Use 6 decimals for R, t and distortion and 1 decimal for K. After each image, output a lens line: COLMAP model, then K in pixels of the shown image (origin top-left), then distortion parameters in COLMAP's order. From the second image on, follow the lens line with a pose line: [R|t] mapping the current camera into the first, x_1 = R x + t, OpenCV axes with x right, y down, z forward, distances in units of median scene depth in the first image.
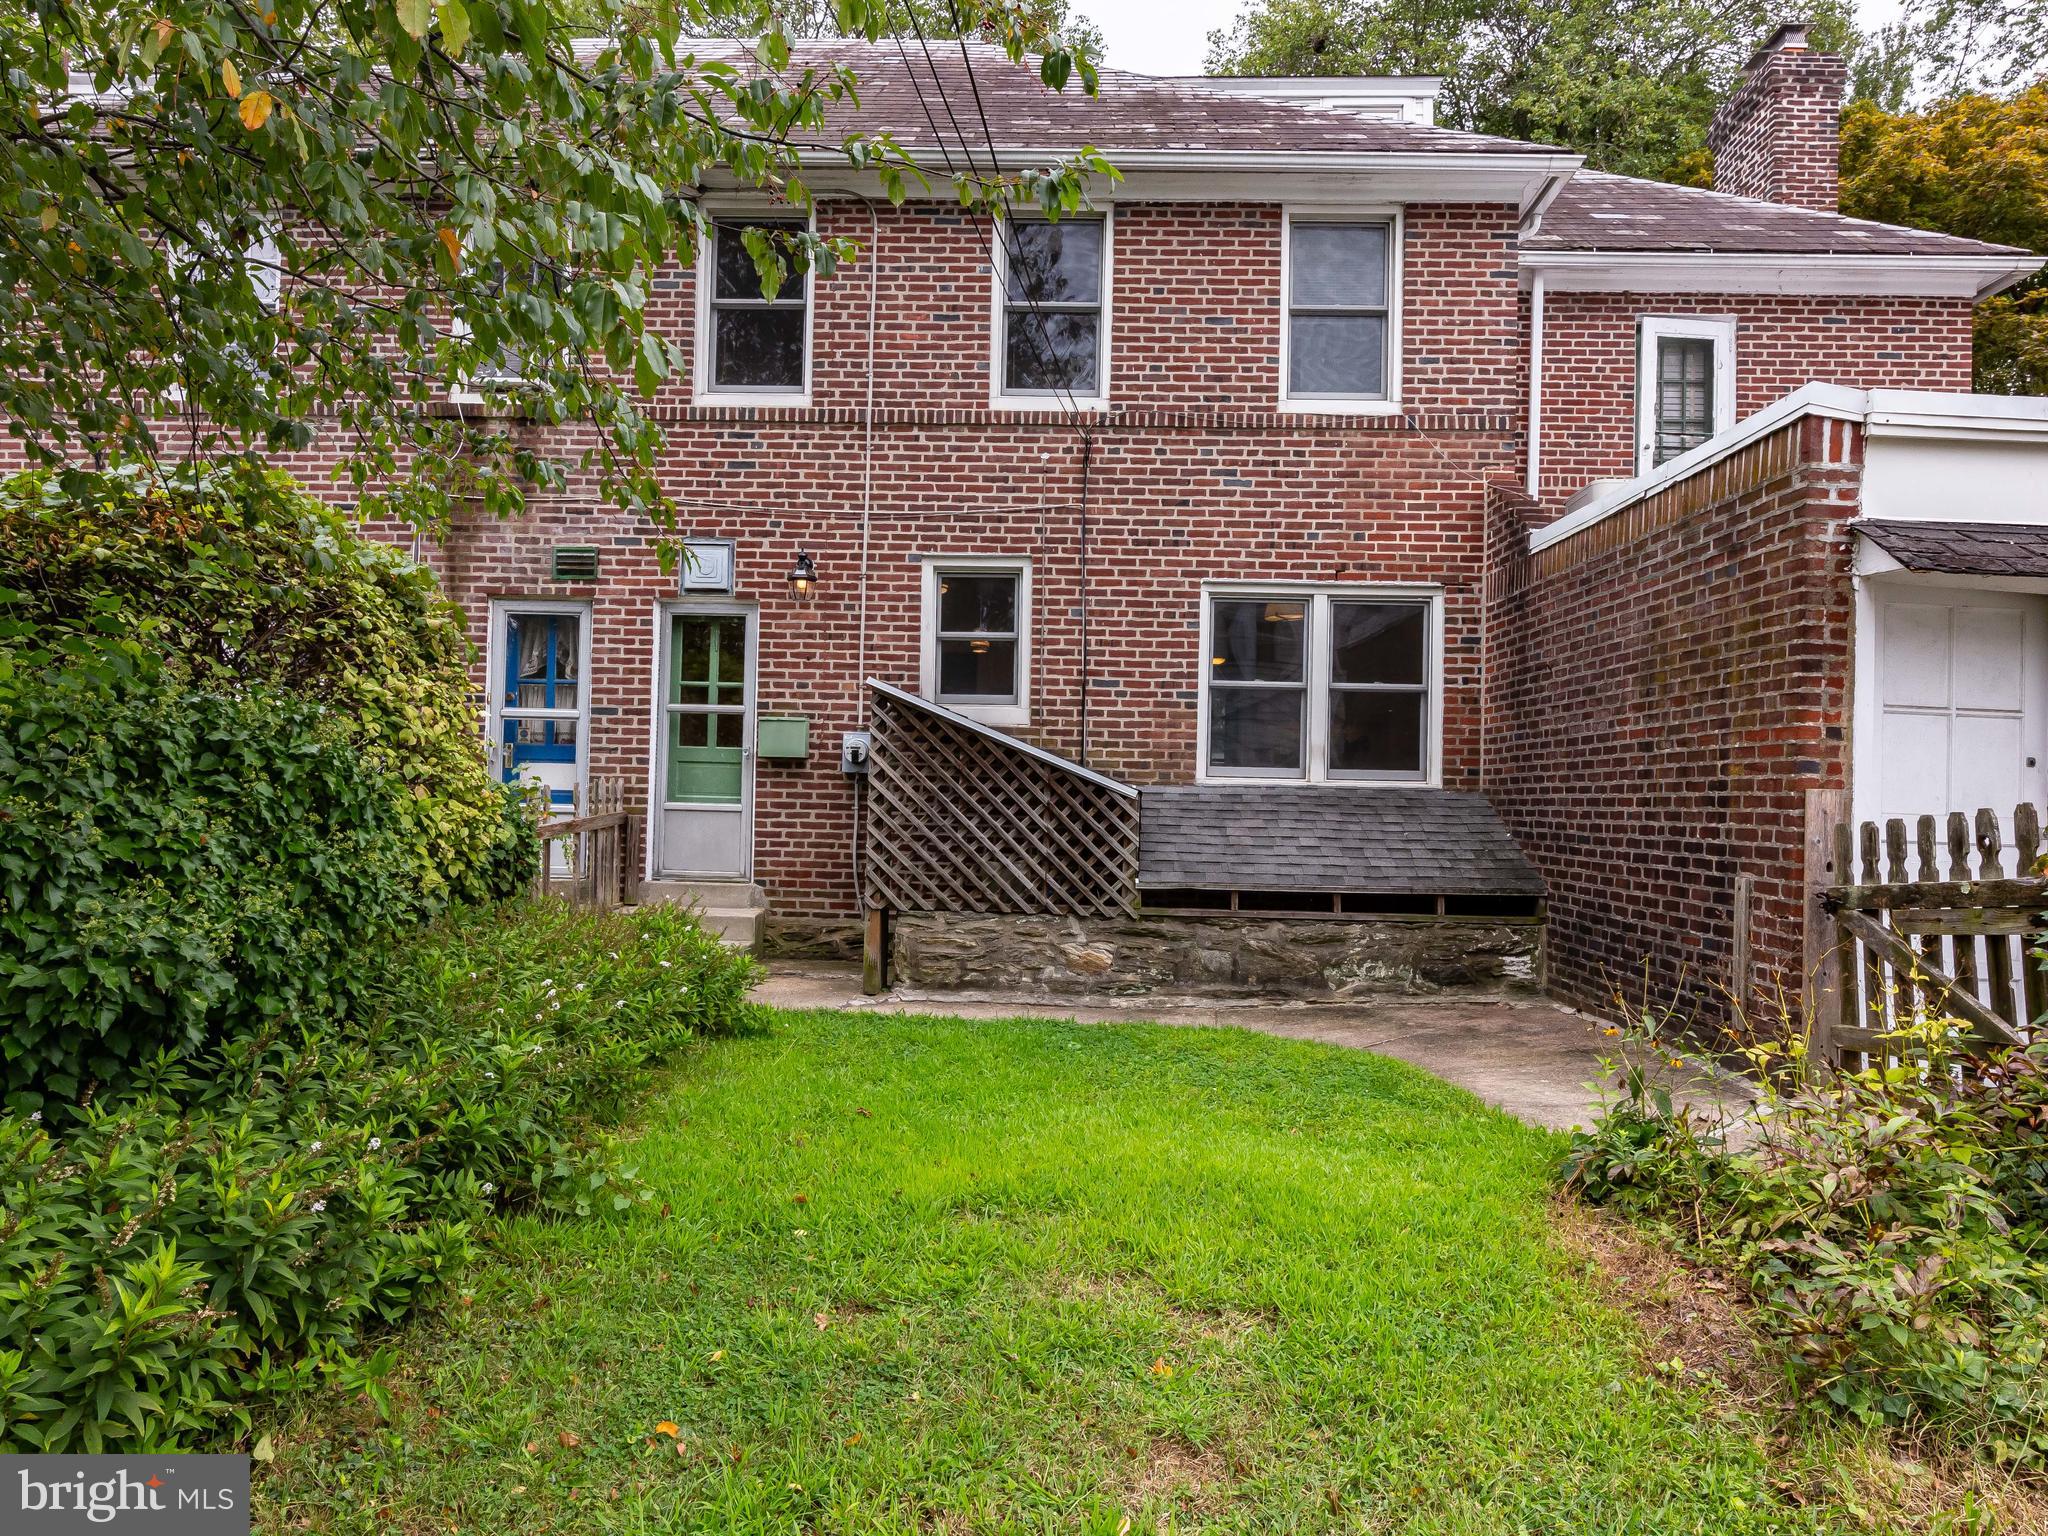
lens RADIAL K [[1152.5, 0, 1026.5], [0, 1152.5, 768.8], [0, 0, 1]] dist [-0.003544, -0.000883]
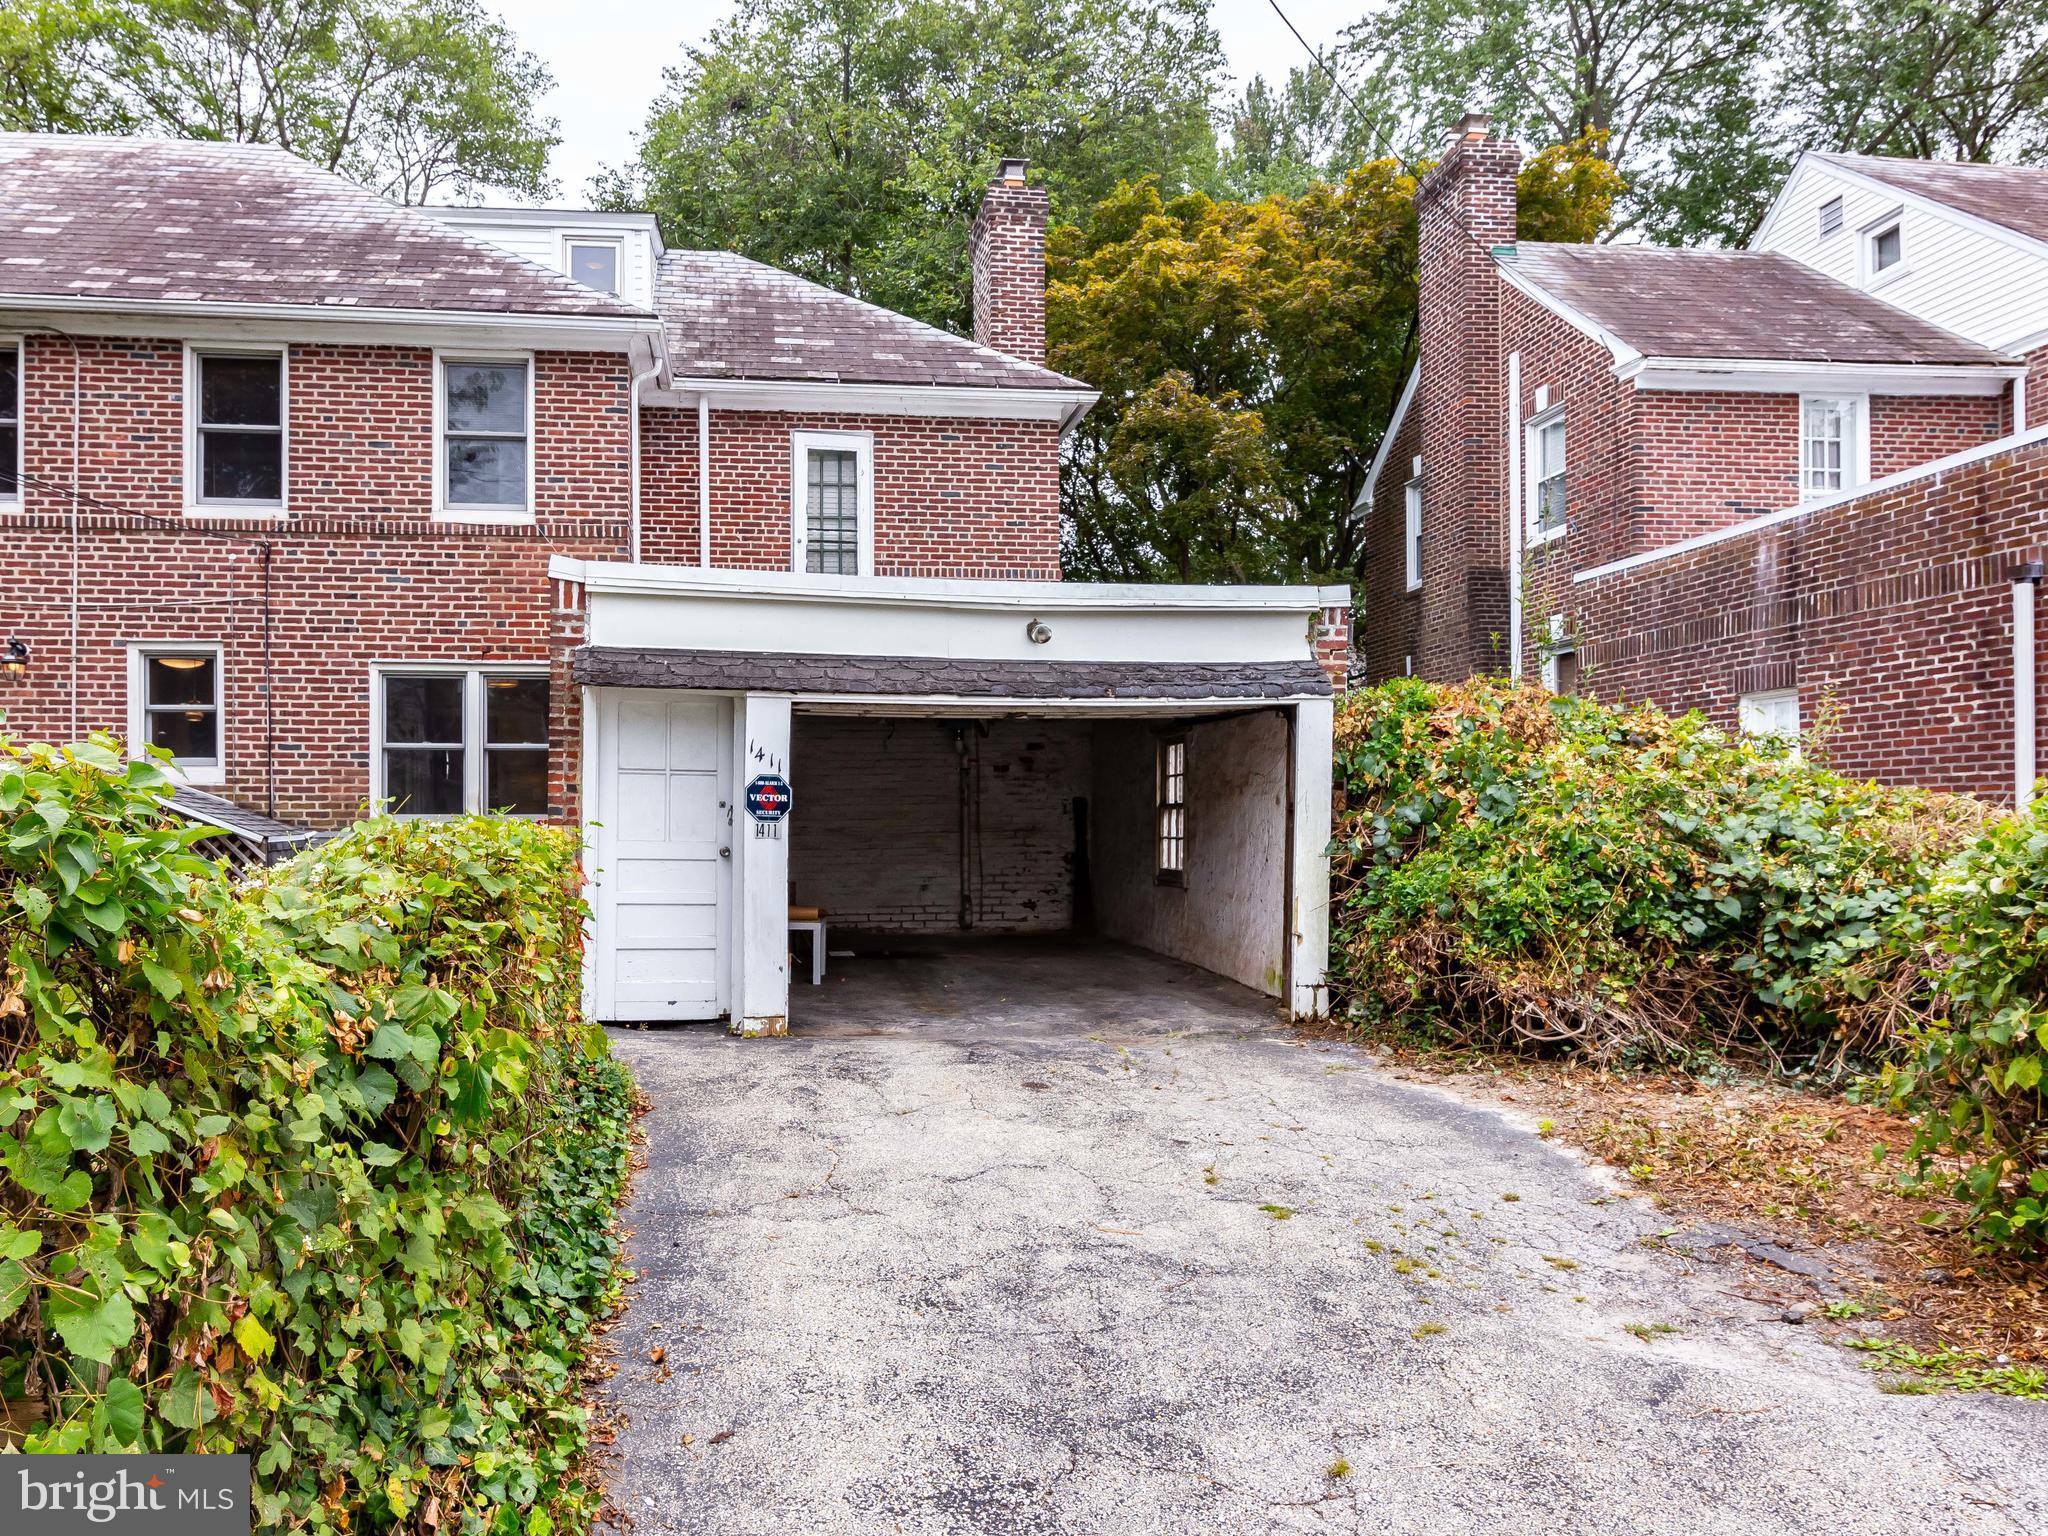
lens RADIAL K [[1397.5, 0, 994.4], [0, 1397.5, 825.4], [0, 0, 1]] dist [-0.002539, -0.003593]
pose [[0.991736, -0.022866, 0.126242, 0.610496], [0.021224, 0.999672, 0.014334, 0.001910], [-0.126529, -0.011536, 0.991896, -0.534043]]
